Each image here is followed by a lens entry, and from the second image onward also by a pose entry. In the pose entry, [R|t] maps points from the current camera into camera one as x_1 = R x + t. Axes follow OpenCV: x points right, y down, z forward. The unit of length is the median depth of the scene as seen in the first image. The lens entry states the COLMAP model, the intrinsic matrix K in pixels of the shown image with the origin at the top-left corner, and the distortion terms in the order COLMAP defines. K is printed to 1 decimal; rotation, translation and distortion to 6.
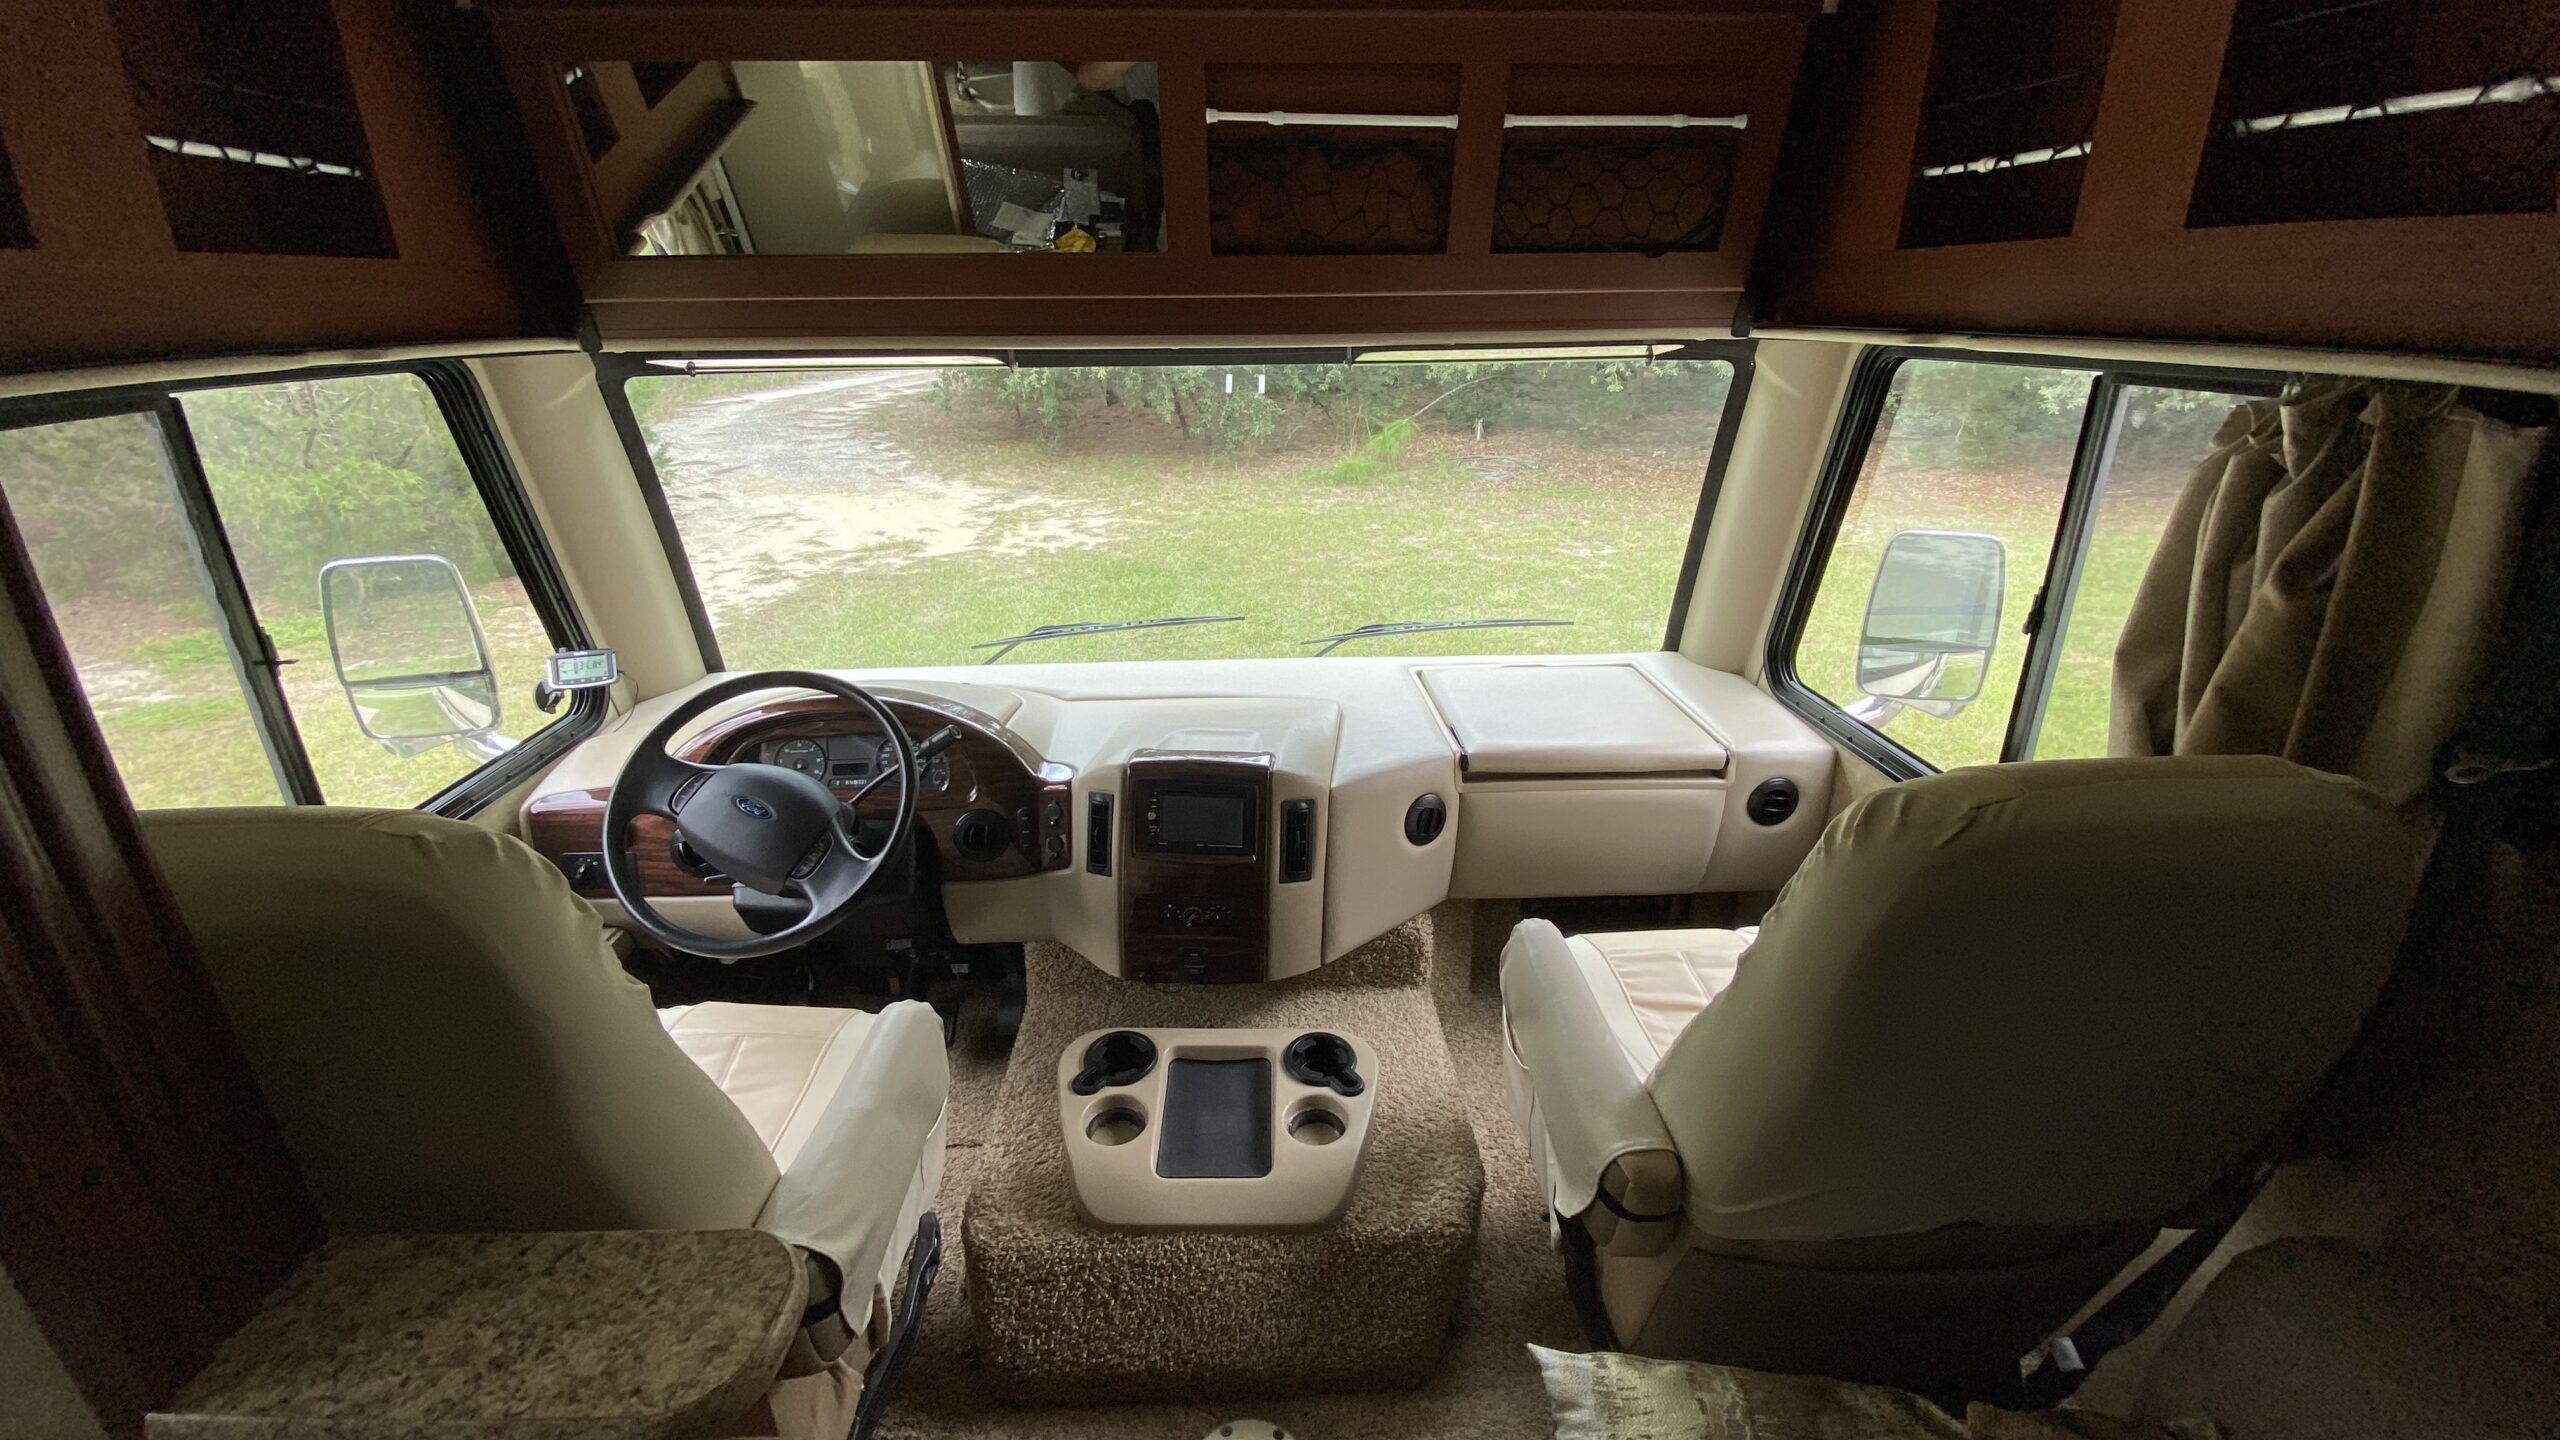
lens RADIAL K [[1036.5, 0, 1282.1], [0, 1036.5, 710.9], [0, 0, 1]] dist [0.038638, -0.031393]
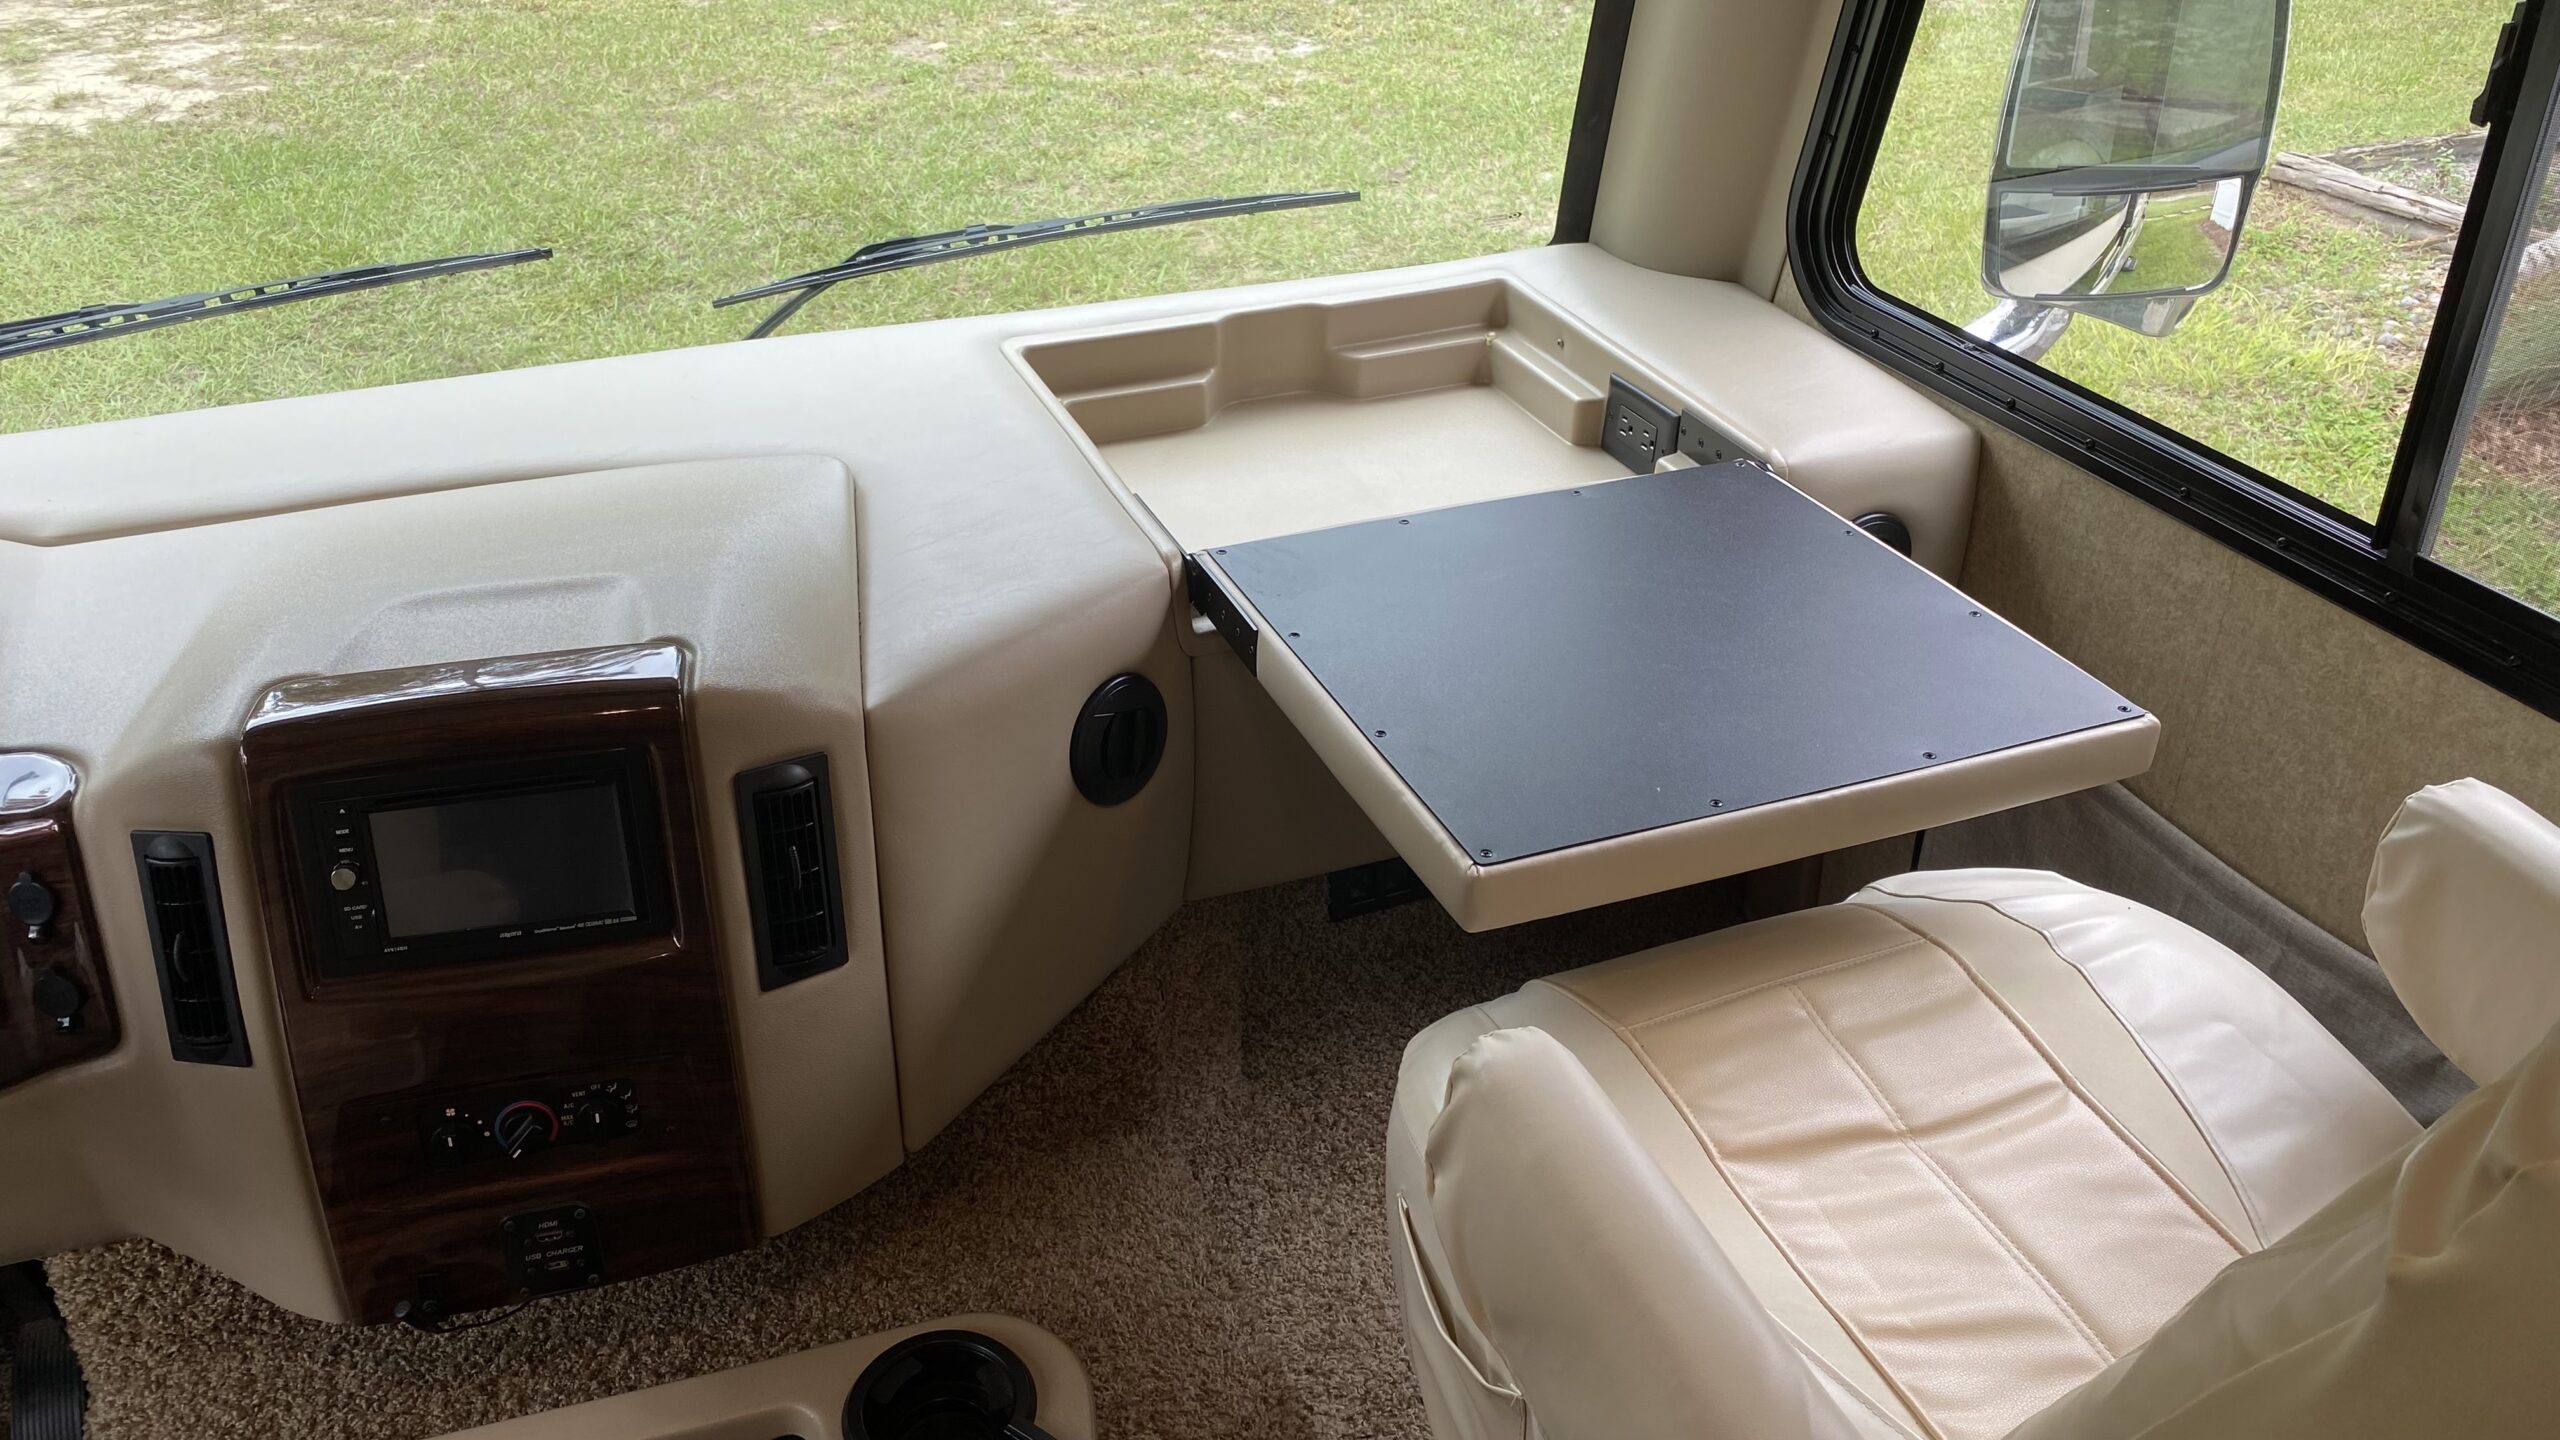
lens RADIAL K [[1964.2, 0, 1275.9], [0, 1964.2, 706.3], [0, 0, 1]] dist [0.024637, -0.040738]
pose [[0.953362, -0.152640, 0.260388, 0.003876], [0.110251, 0.979198, 0.170344, -0.022714], [-0.280973, -0.133691, 0.950358, 0.242918]]
